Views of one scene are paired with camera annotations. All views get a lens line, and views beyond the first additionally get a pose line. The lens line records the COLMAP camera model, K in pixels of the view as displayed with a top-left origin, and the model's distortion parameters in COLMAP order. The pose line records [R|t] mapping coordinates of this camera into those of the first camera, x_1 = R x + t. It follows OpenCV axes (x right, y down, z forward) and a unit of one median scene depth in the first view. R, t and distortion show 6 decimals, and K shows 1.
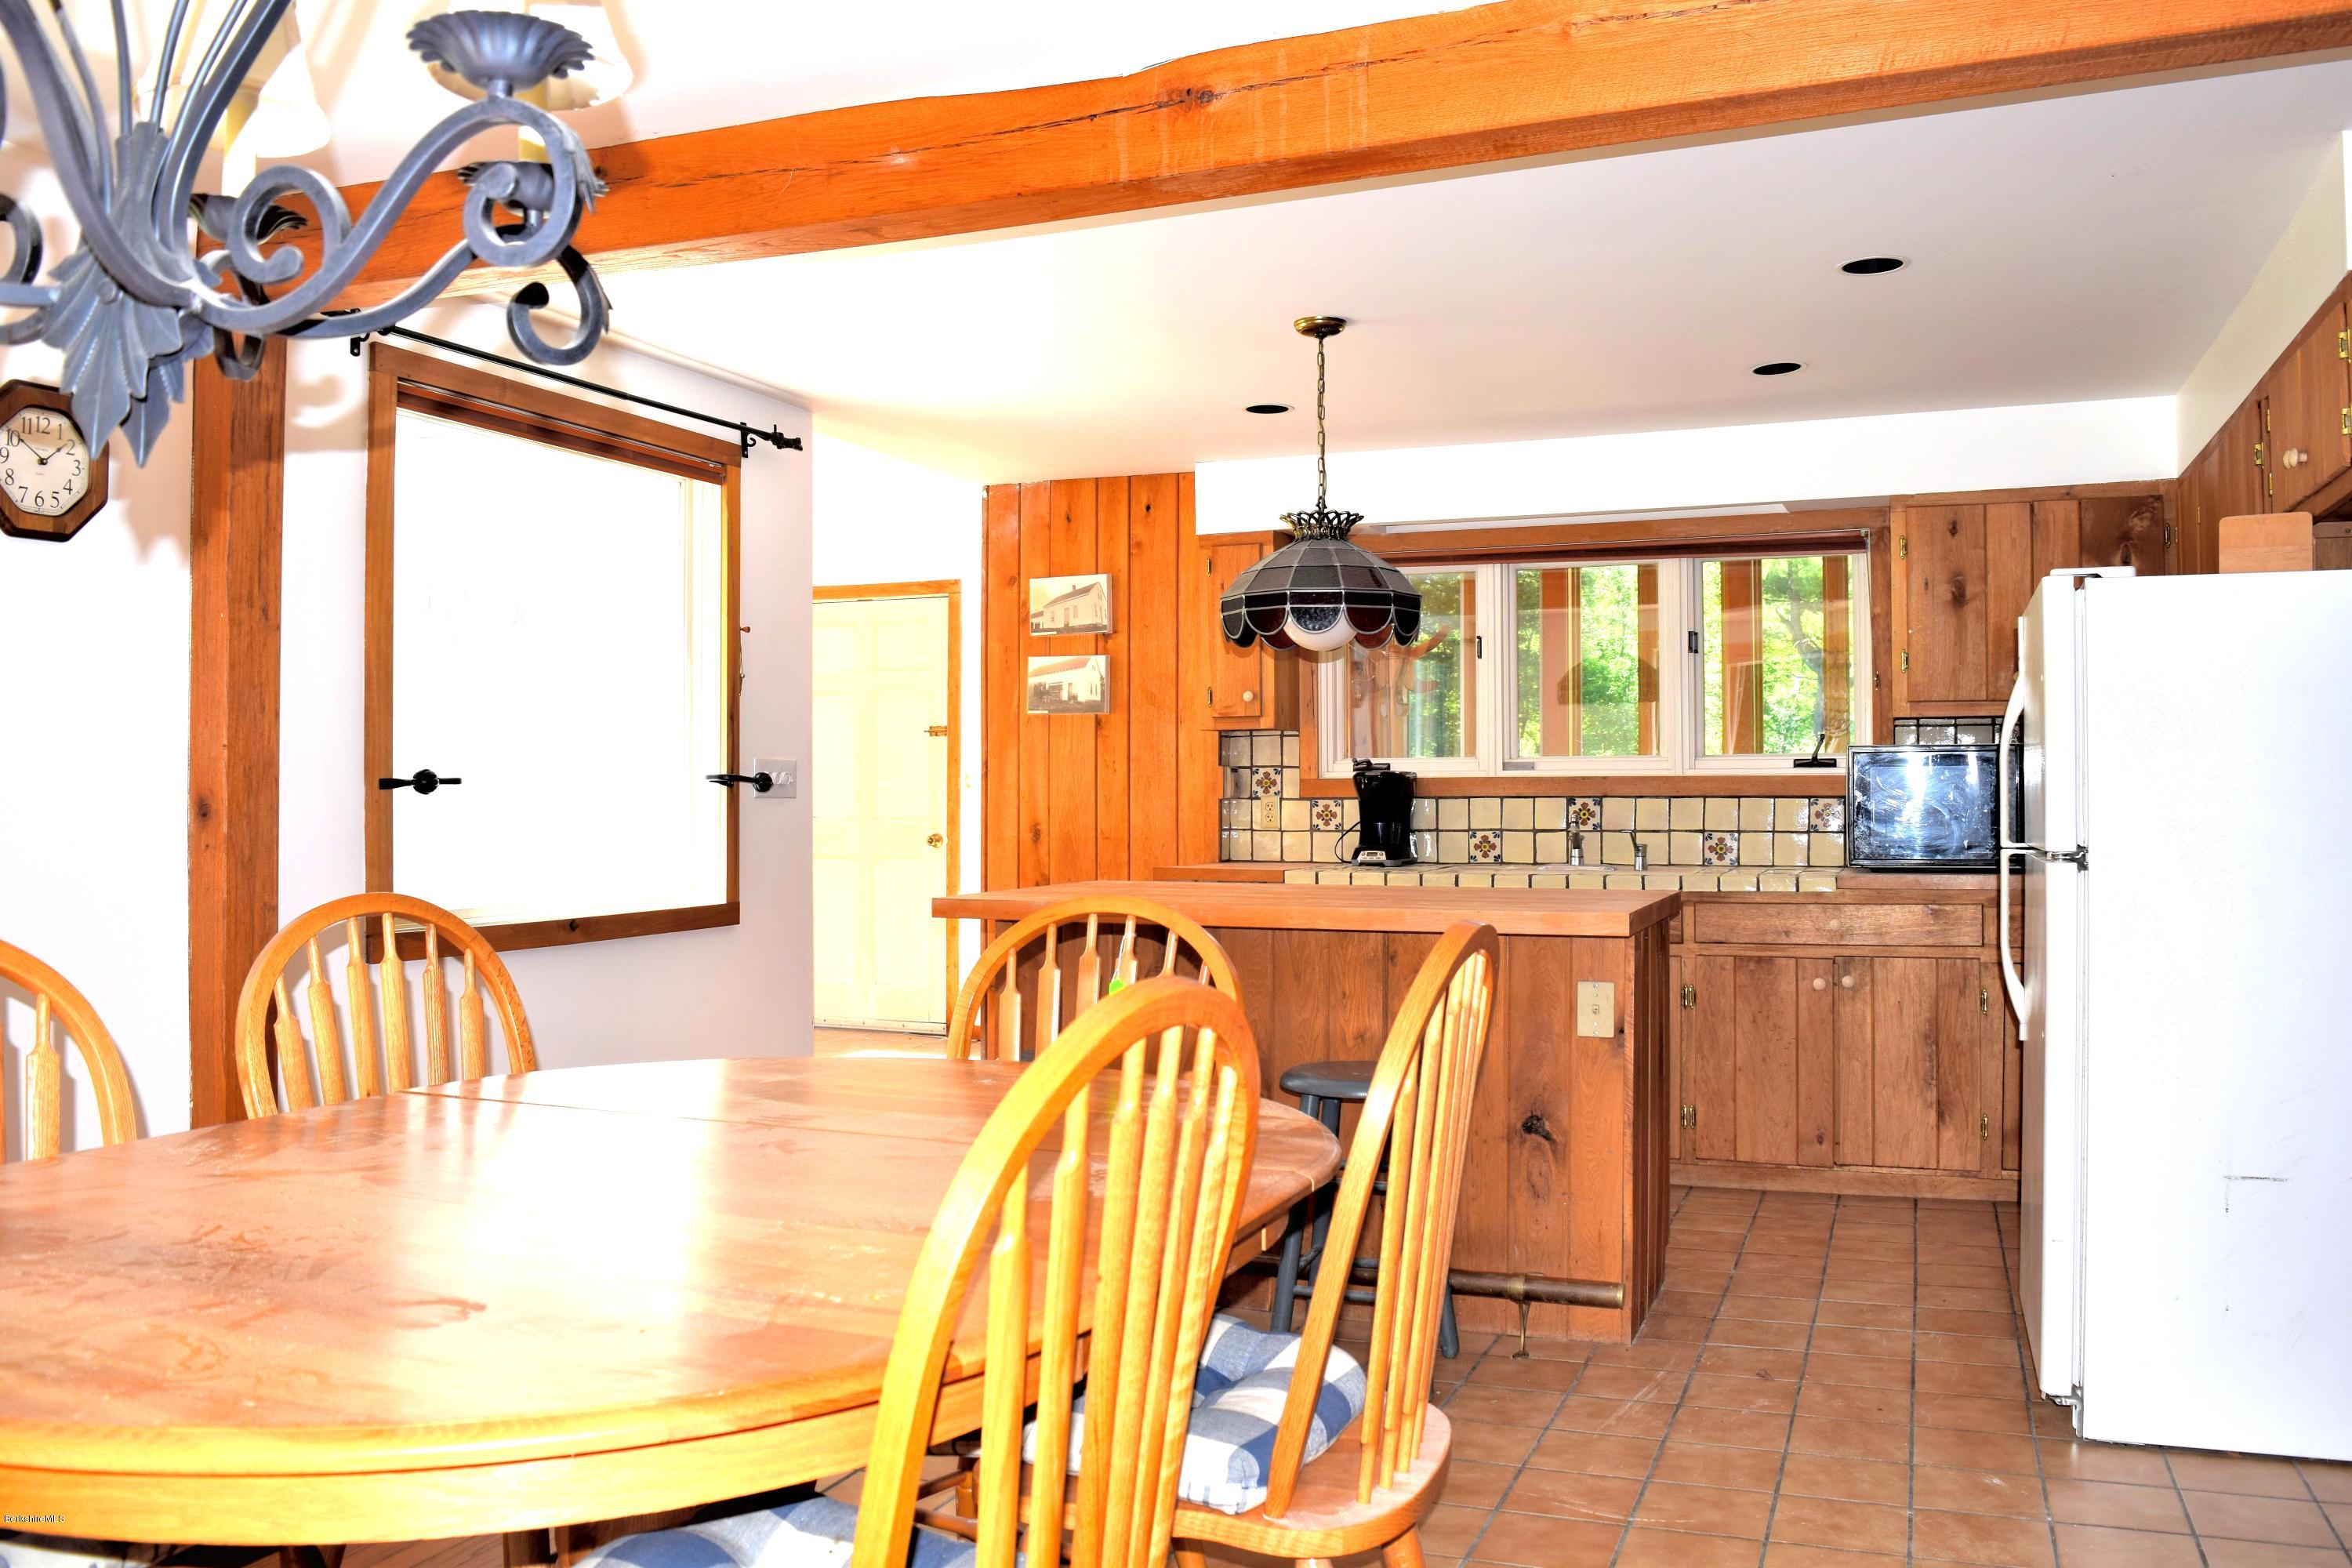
lens RADIAL K [[1833.9, 0, 1190.7], [0, 1833.9, 785.6], [0, 0, 1]] dist [-0.085273, 0.007546]
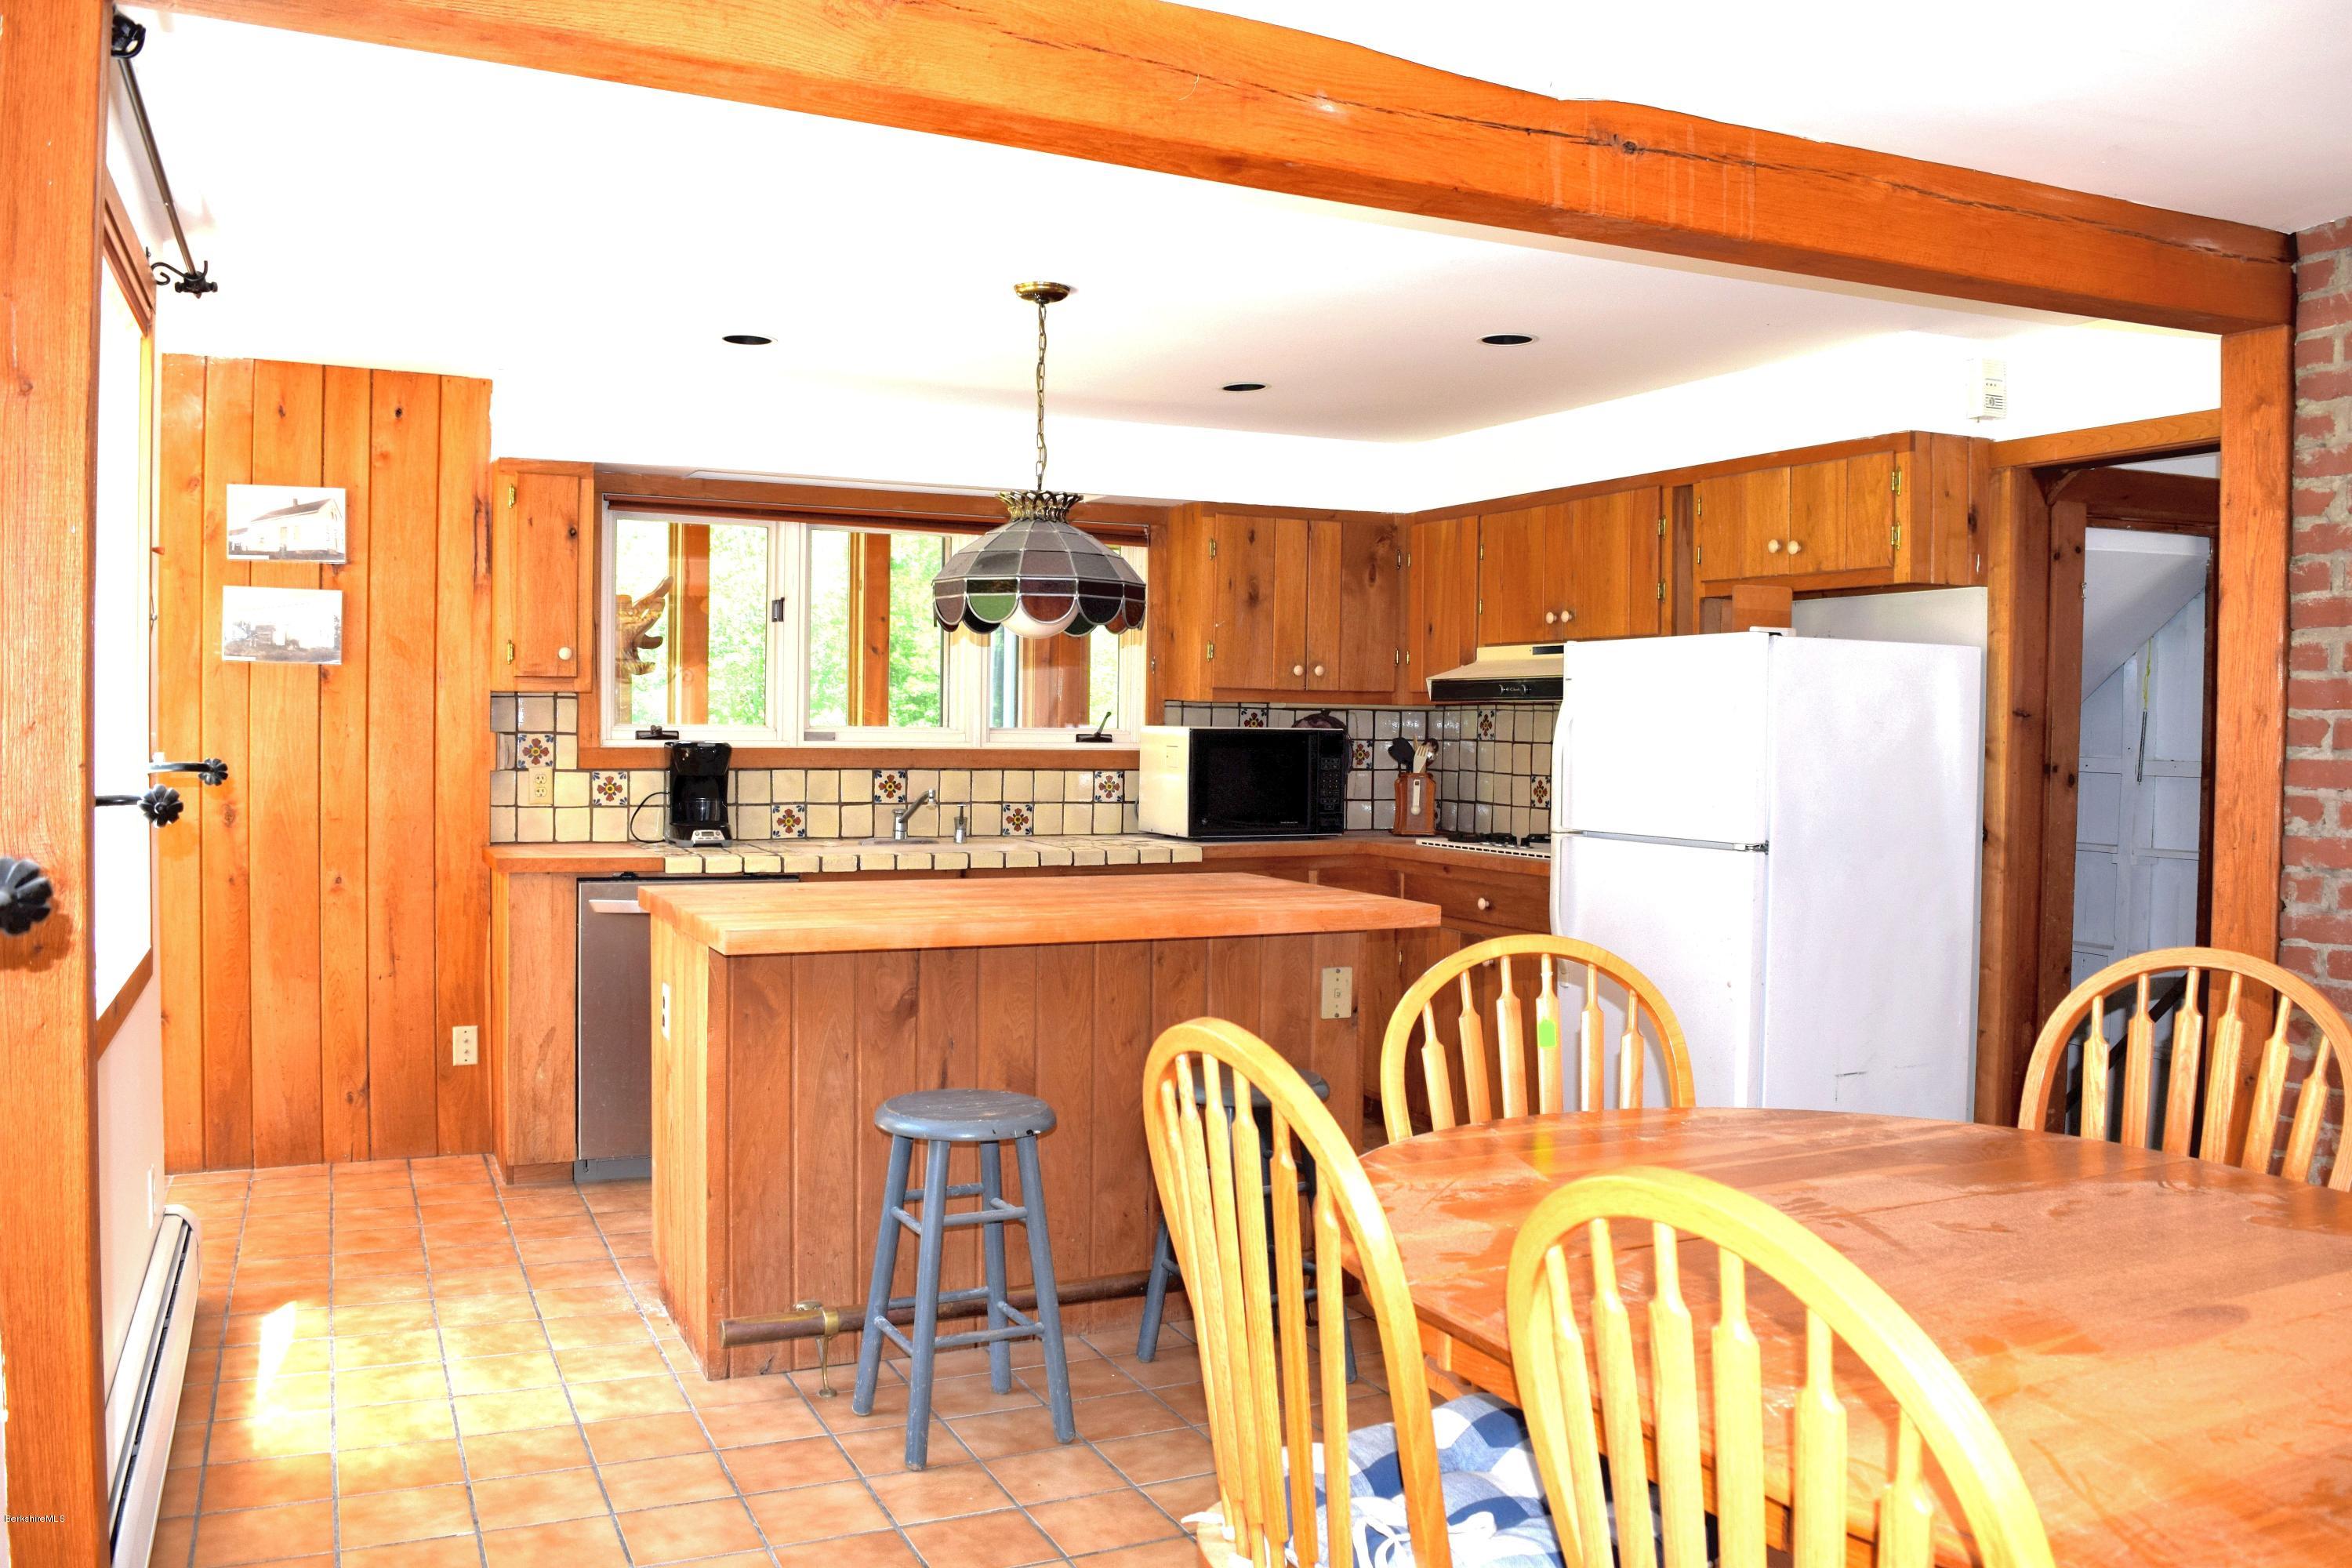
lens RADIAL K [[1833.9, 0, 1190.7], [0, 1833.9, 785.6], [0, 0, 1]] dist [-0.085273, 0.007546]
pose [[0.682280, -0.013165, 0.730972, -0.387880], [-0.019248, 0.999168, 0.035962, -0.023019], [-0.730838, -0.038606, 0.681459, 0.203516]]
